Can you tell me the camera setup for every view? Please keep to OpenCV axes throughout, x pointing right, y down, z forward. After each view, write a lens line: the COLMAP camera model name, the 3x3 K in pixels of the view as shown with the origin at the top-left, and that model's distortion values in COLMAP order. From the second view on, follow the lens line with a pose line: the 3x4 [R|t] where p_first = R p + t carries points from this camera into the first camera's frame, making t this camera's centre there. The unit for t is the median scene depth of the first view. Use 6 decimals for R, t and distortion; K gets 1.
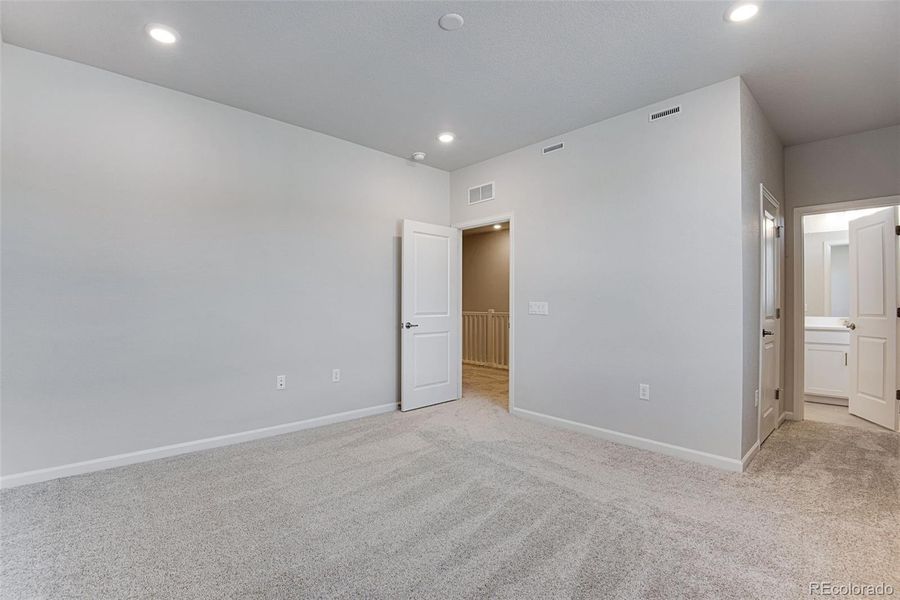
lens RADIAL K [[421.2, 0, 440.4], [0, 421.2, 301.7], [0, 0, 1]] dist [0.000824, 0.000048]
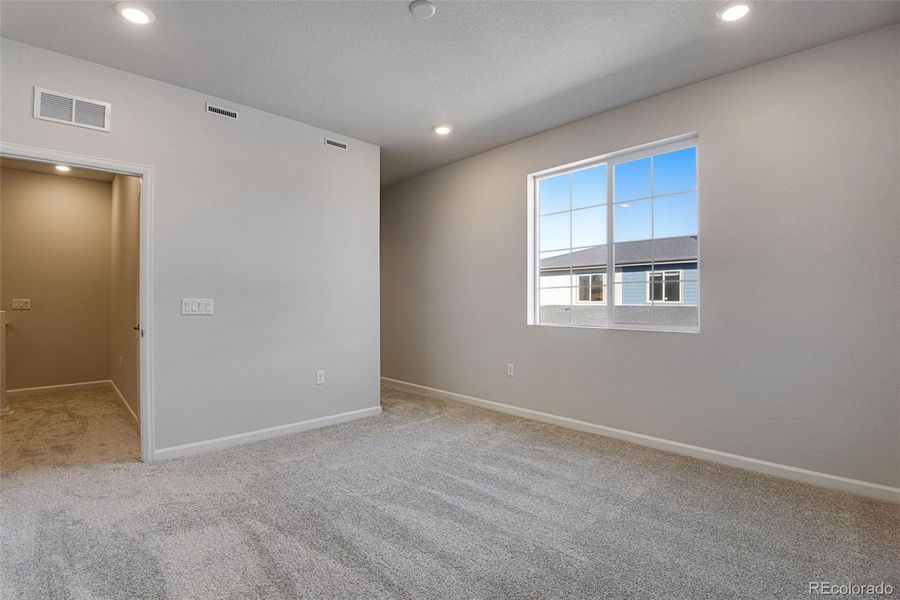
lens RADIAL K [[413.4, 0, 441.5], [0, 413.4, 302.2], [0, 0, 1]] dist [0.002357, -0.024363]
pose [[-0.018132, -0.002319, 0.999833, -0.534587], [-0.001113, 0.999997, 0.002299, 0.005583], [-0.999835, -0.001071, -0.018134, 0.574238]]
